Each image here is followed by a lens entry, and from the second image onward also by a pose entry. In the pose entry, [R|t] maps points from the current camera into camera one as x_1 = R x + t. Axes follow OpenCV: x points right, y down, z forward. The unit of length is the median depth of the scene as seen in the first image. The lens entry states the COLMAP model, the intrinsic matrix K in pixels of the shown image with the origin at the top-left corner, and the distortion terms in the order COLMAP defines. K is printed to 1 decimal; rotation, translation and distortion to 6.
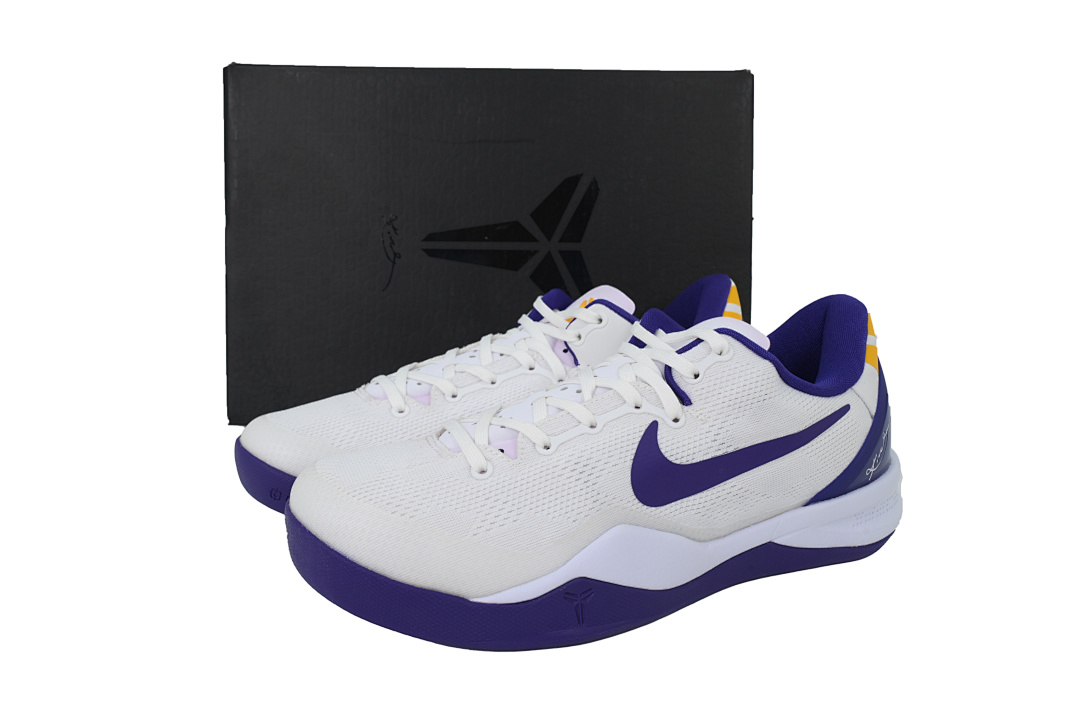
lens RADIAL K [[889.0, 0, 540.0], [0, 889.0, 360.0], [0, 0, 1]] dist [0.055434, -0.001236]
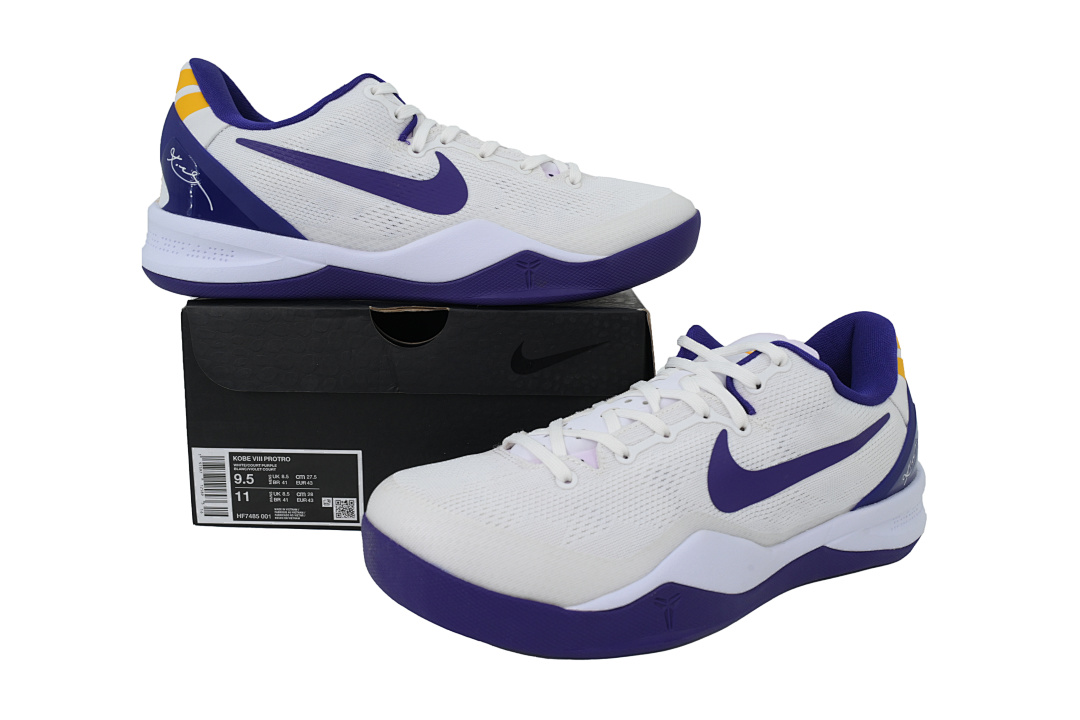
lens RADIAL K [[889.0, 0, 540.0], [0, 889.0, 360.0], [0, 0, 1]] dist [0.055434, -0.001236]
pose [[0.993262, -0.008398, 0.115585, -0.203382], [0.013296, 0.999043, -0.041668, 0.028017], [-0.115124, 0.042924, 0.992423, -0.007536]]
